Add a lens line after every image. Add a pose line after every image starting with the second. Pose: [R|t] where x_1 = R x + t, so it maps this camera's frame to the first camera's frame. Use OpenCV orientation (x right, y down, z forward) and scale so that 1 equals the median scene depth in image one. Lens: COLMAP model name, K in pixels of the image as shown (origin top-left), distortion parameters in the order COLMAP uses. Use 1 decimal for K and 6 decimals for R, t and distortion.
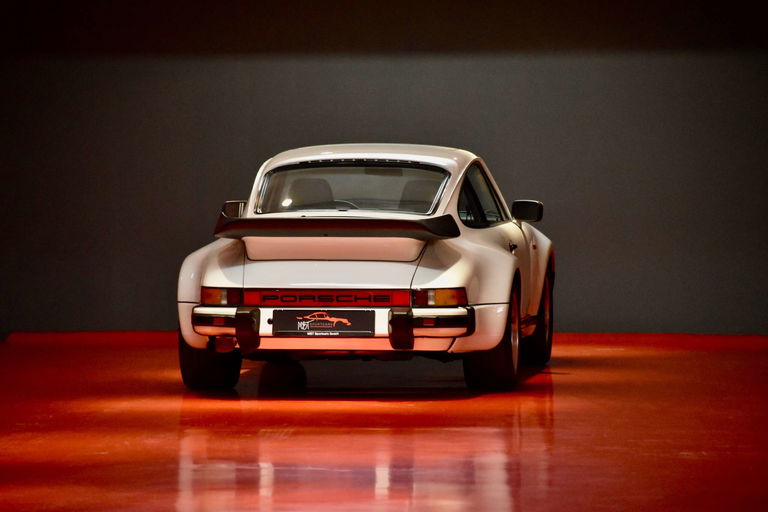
lens RADIAL K [[4449.5, 0, 384.0], [0, 4449.5, 256.0], [0, 0, 1]] dist [0.542144, 1.830680]
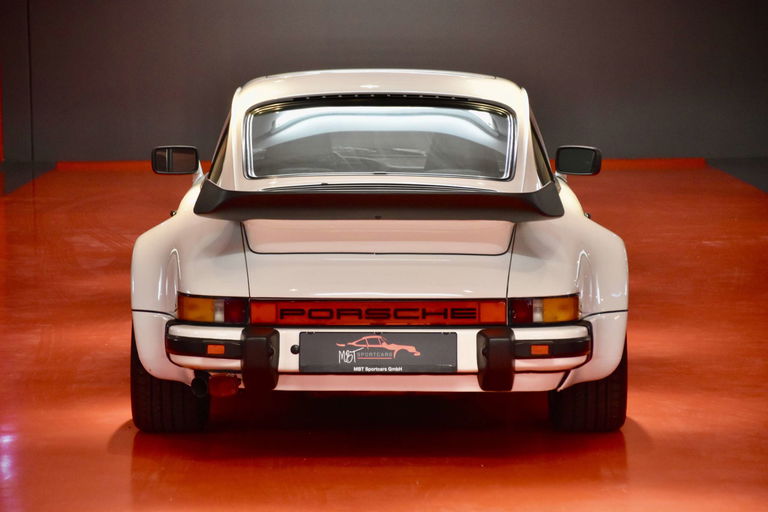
lens RADIAL K [[3292.2, 0, 384.0], [0, 3292.2, 256.0], [0, 0, 1]] dist [-0.111938, 0.072641]
pose [[0.991677, -0.007700, 0.128523, -0.074519], [0.001667, 0.998894, 0.046987, -0.021745], [-0.128743, -0.046382, 0.990593, 0.519284]]
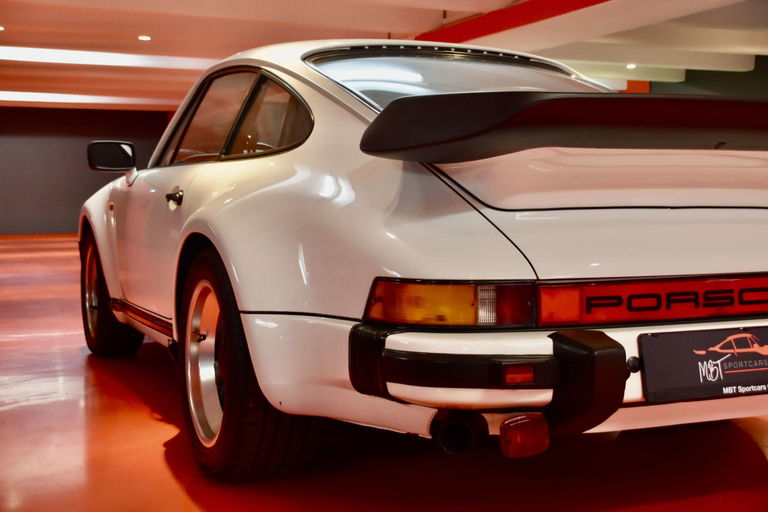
lens RADIAL K [[1100.7, 0, 384.0], [0, 1100.7, 256.0], [0, 0, 1]] dist [0.143489, 0.032471]
pose [[0.826001, -0.032607, 0.562724, -0.097435], [0.015668, 0.999268, 0.034905, 0.001500], [-0.563450, -0.020015, 0.825907, 0.931295]]
